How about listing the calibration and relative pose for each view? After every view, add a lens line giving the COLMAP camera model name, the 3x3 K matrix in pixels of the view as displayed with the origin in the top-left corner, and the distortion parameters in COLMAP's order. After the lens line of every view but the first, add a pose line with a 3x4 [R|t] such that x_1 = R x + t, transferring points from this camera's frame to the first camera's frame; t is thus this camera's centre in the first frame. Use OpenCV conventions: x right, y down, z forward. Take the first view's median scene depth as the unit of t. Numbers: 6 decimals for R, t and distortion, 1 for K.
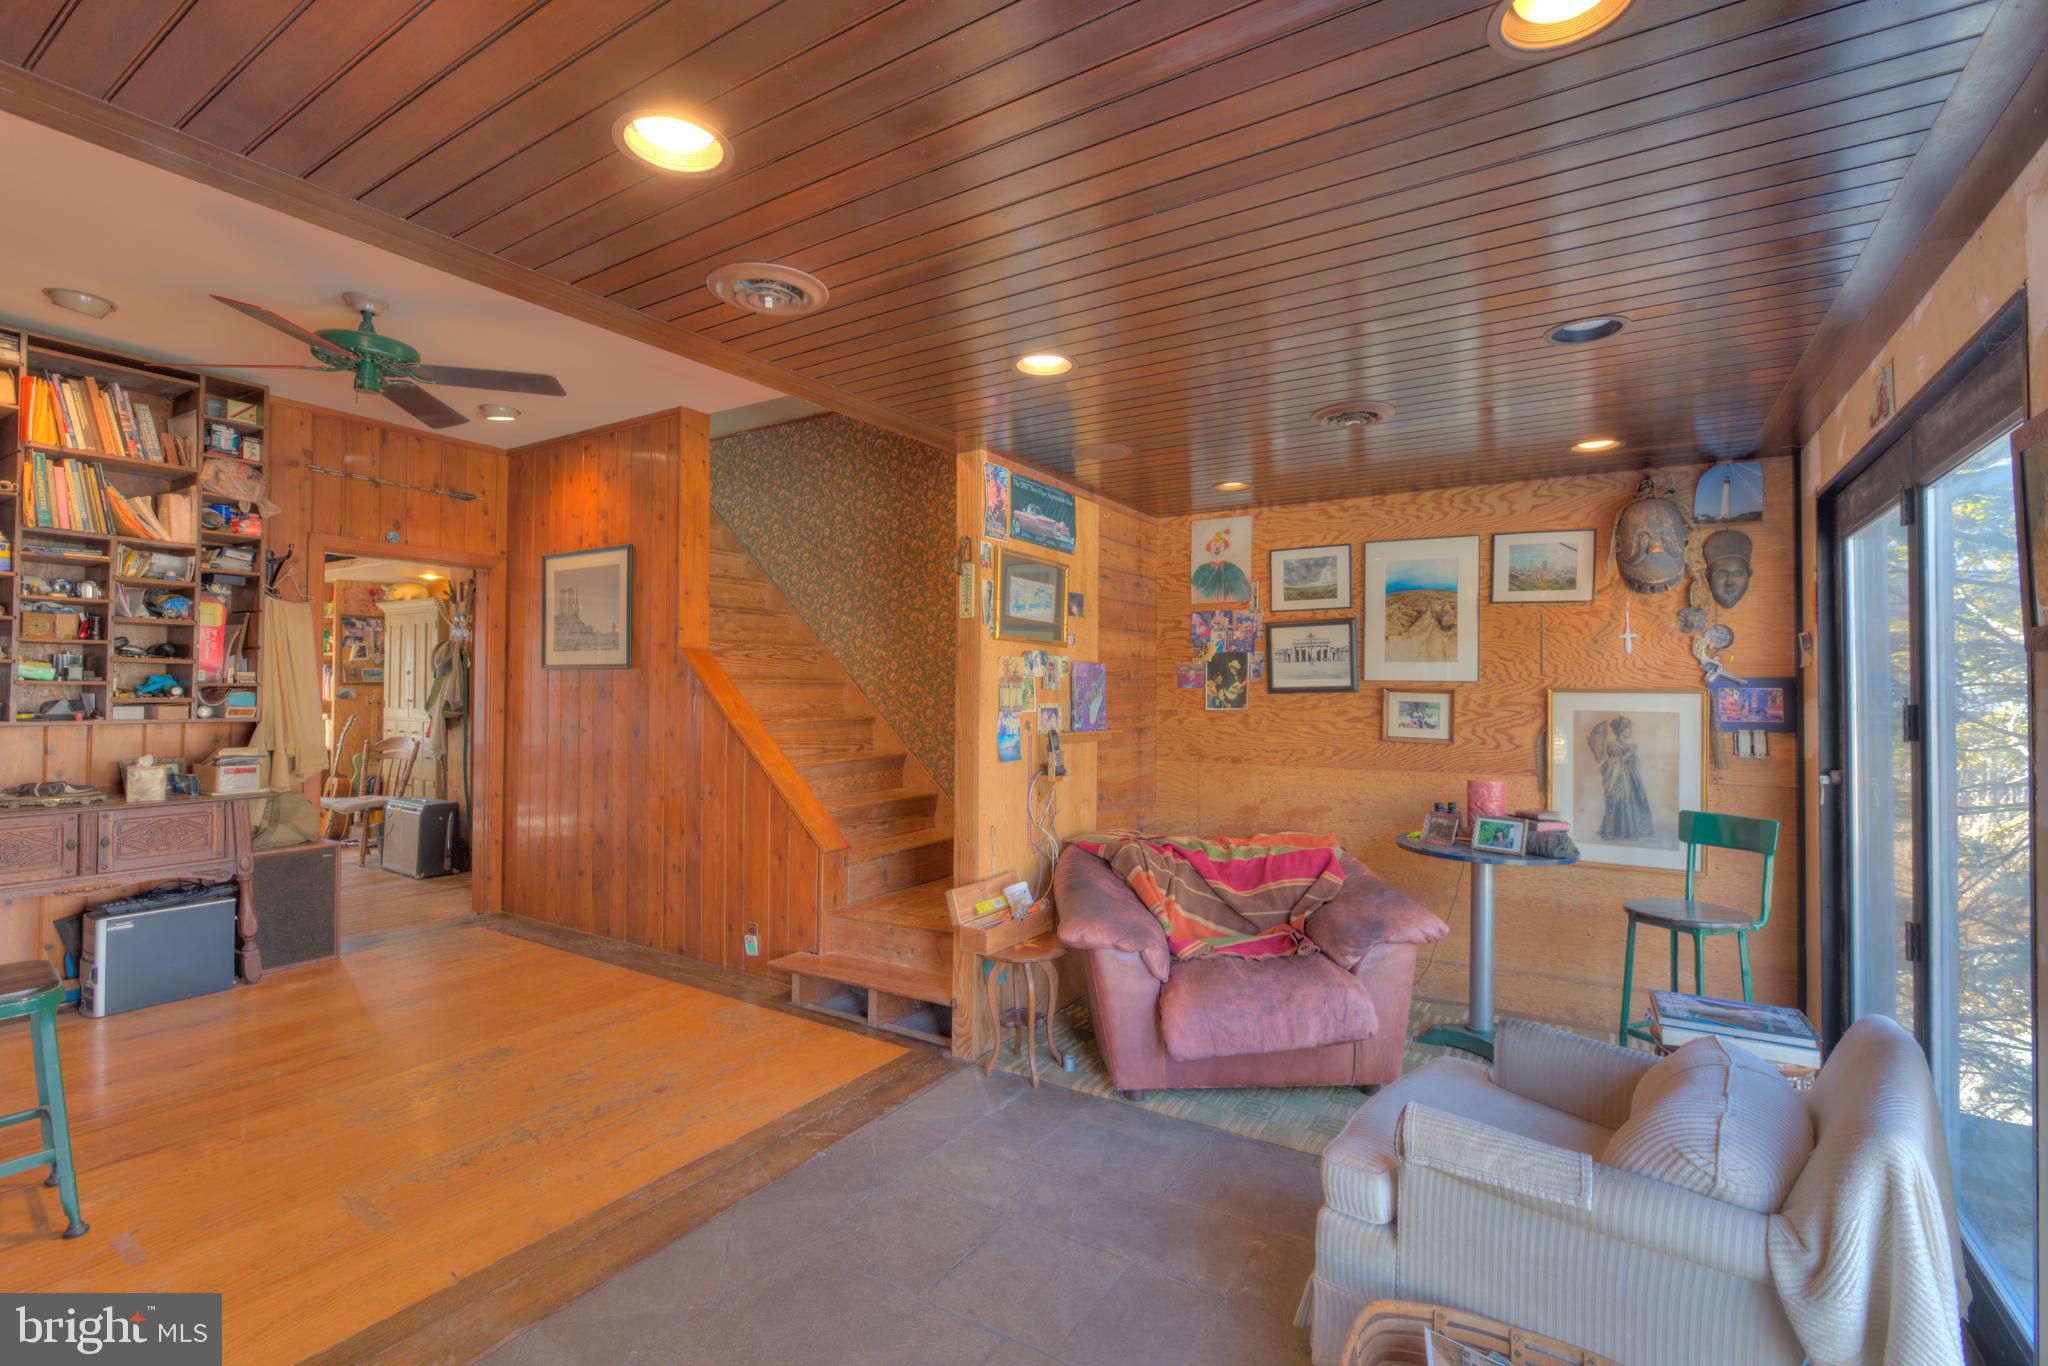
lens RADIAL K [[922.2, 0, 1025.1], [0, 922.2, 684.4], [0, 0, 1]] dist [-0.000923, 0.000749]
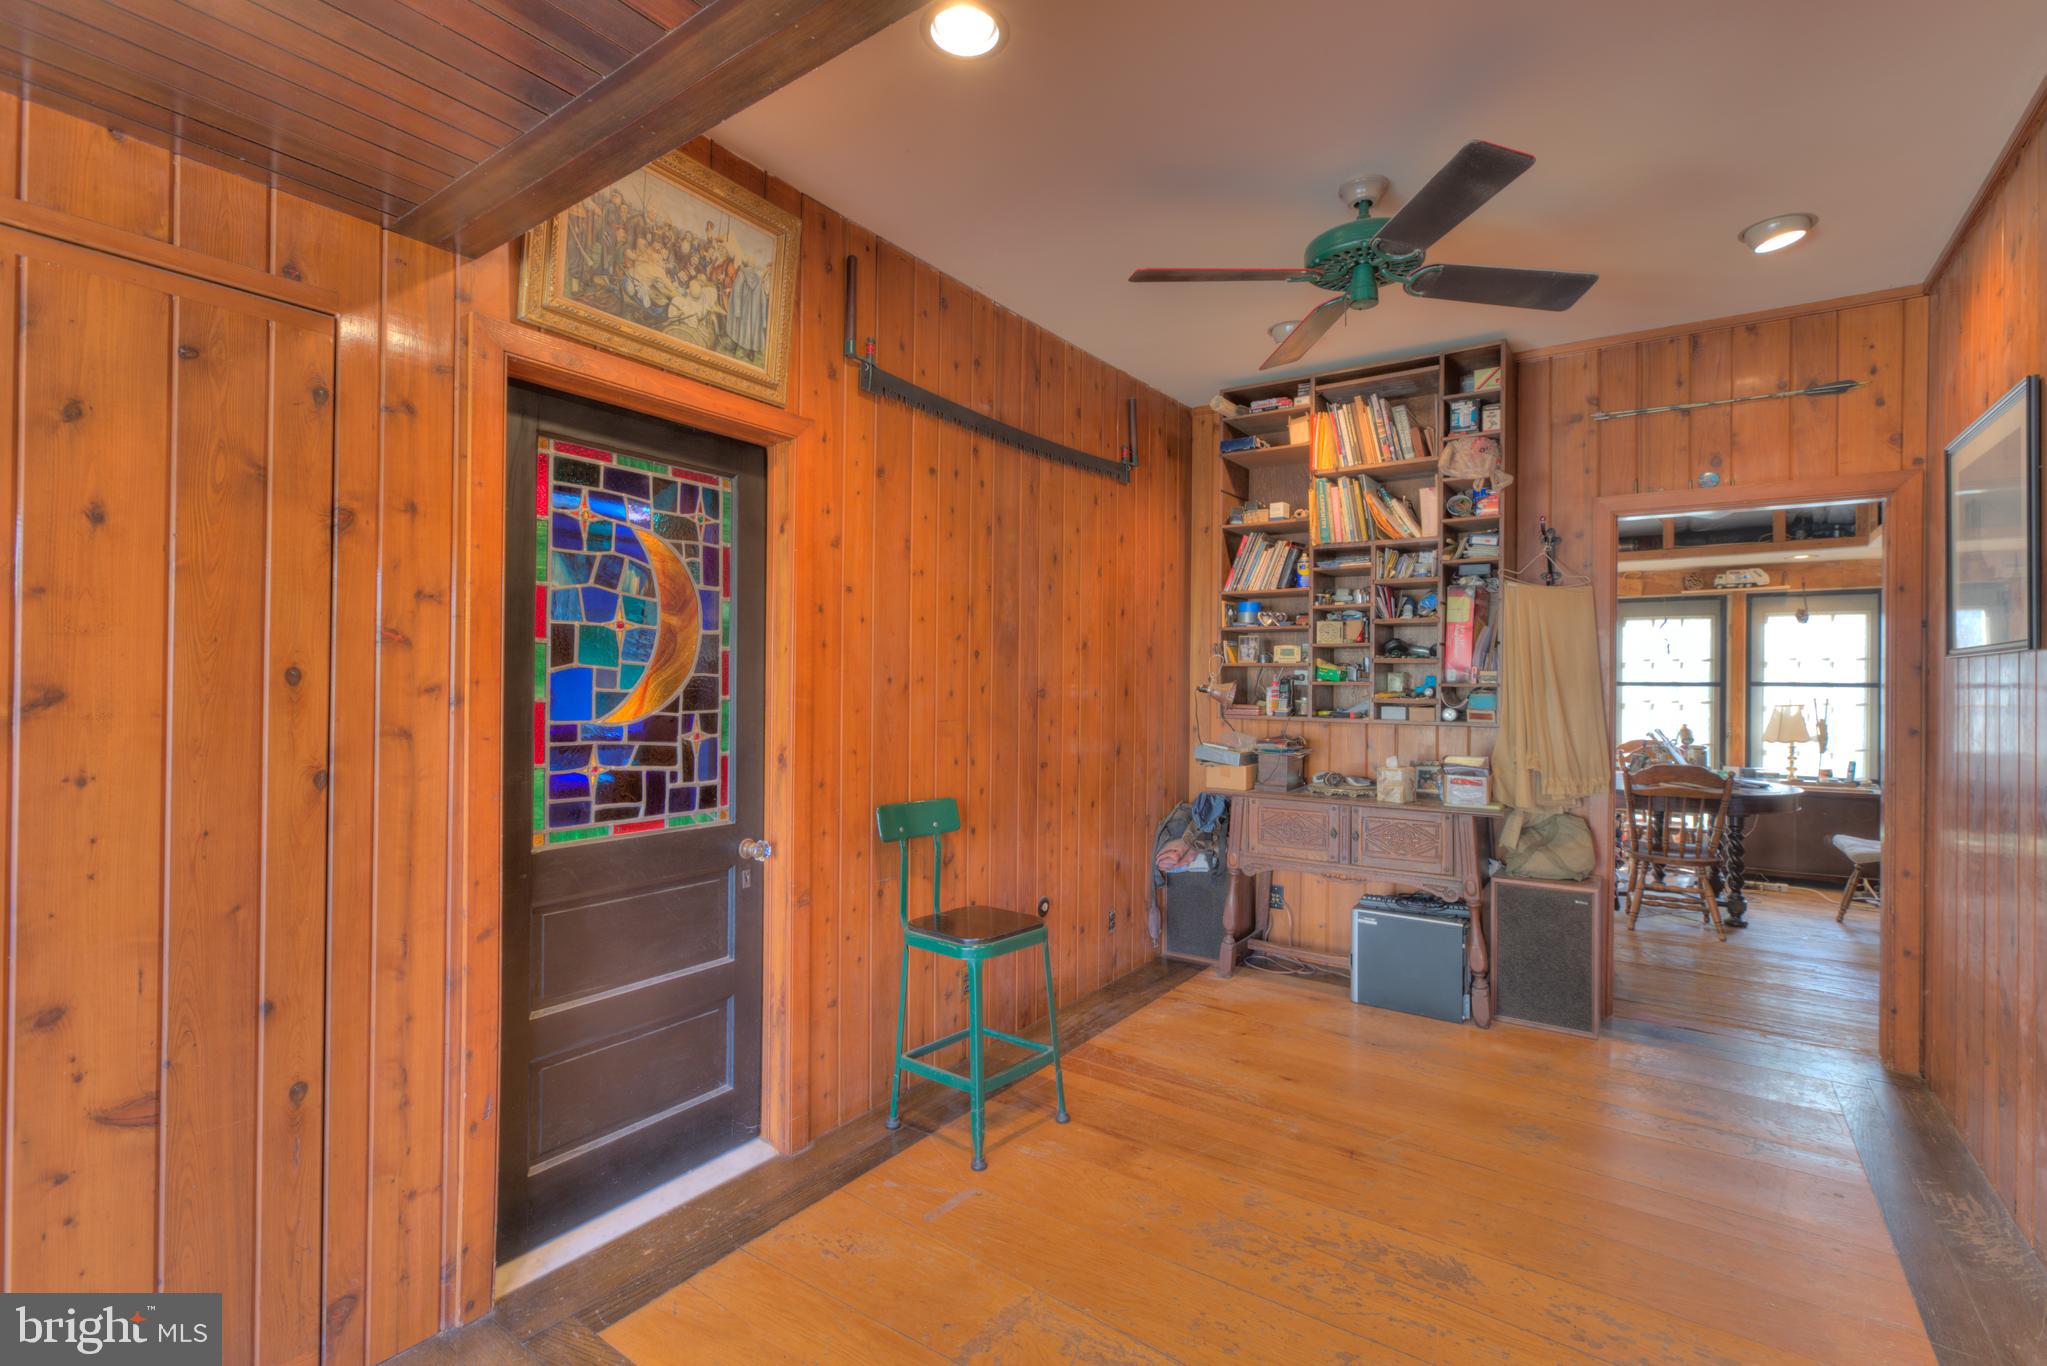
lens RADIAL K [[921.8, 0, 1028.5], [0, 921.8, 675.2], [0, 0, 1]] dist [-0.000923, 0.000749]
pose [[-0.044633, -0.012779, -0.998922, 0.058931], [-0.003051, 0.999915, -0.012655, 0.003210], [0.998999, 0.002483, -0.044668, 0.625156]]
